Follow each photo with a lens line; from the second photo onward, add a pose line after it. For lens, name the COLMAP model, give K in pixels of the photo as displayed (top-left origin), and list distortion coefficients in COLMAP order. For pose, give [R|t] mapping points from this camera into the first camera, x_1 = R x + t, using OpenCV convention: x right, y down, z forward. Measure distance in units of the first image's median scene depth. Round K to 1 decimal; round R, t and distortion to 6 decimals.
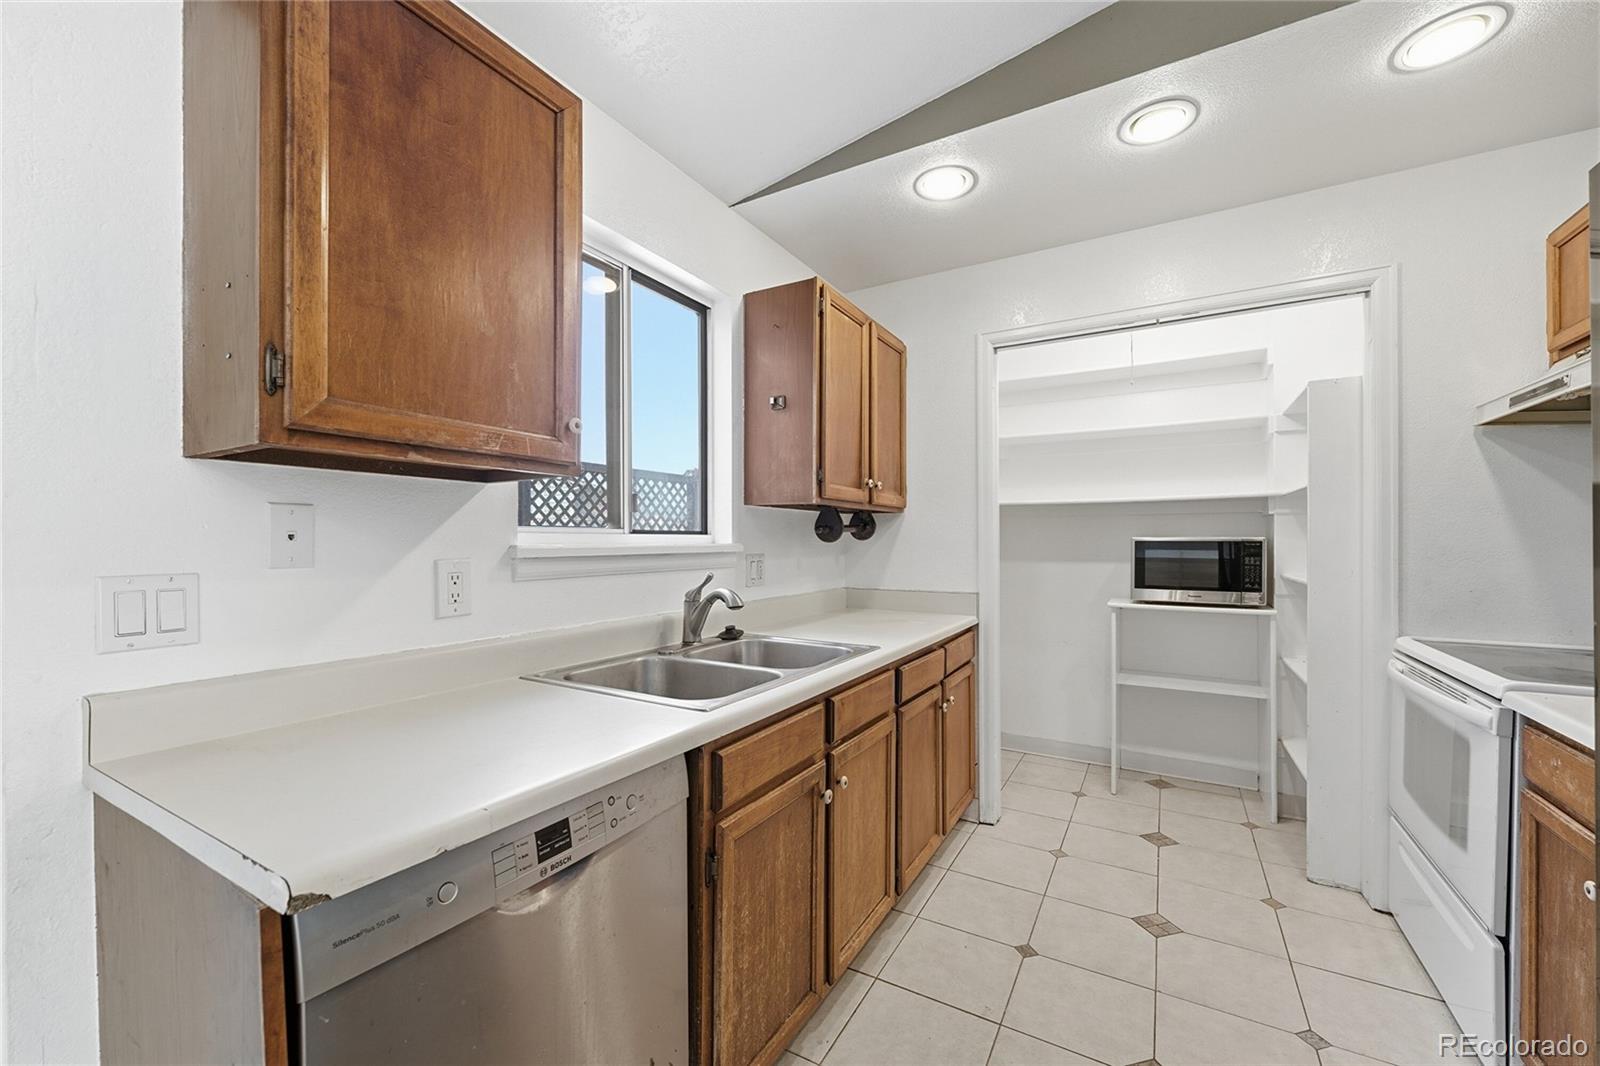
lens RADIAL K [[642.8, 0, 798.5], [0, 642.8, 539.8], [0, 0, 1]] dist [0.002593, -0.000251]
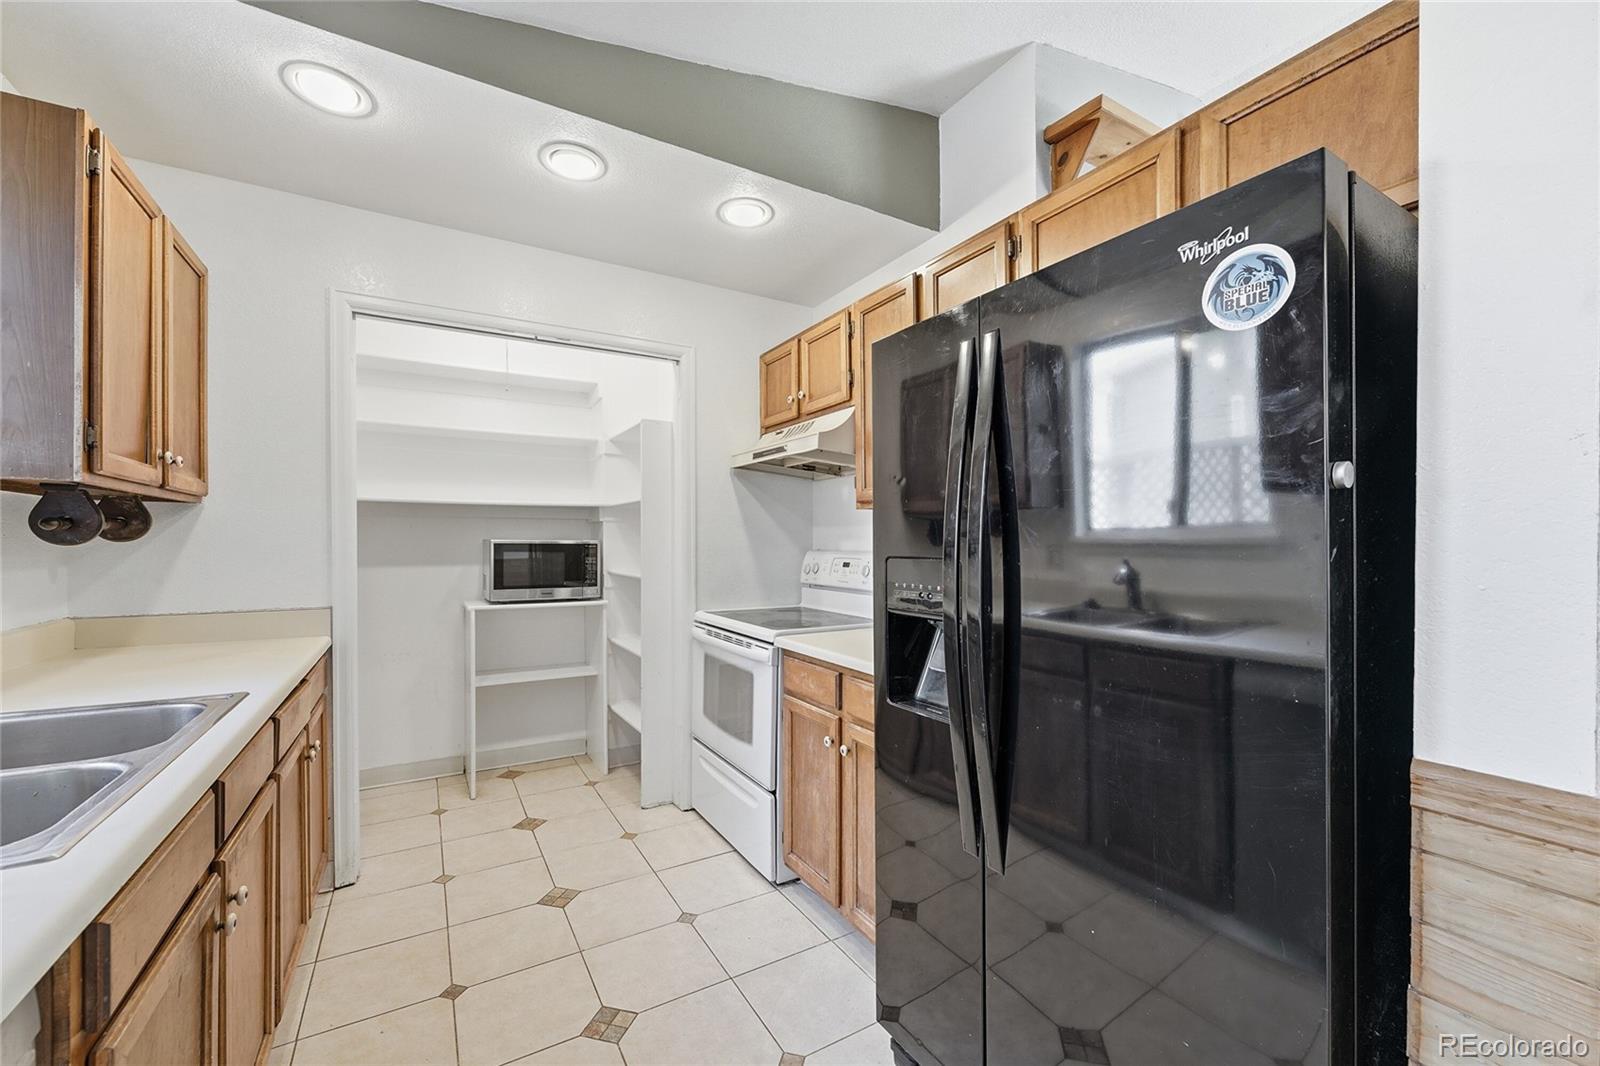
lens RADIAL K [[642.8, 0, 801.5], [0, 642.8, 540.4], [0, 0, 1]] dist [0.002593, -0.000251]
pose [[0.483624, 0.004171, 0.875266, -0.157892], [-0.002648, 0.999991, -0.003303, -0.000746], [-0.875272, -0.000720, 0.483631, 0.094314]]
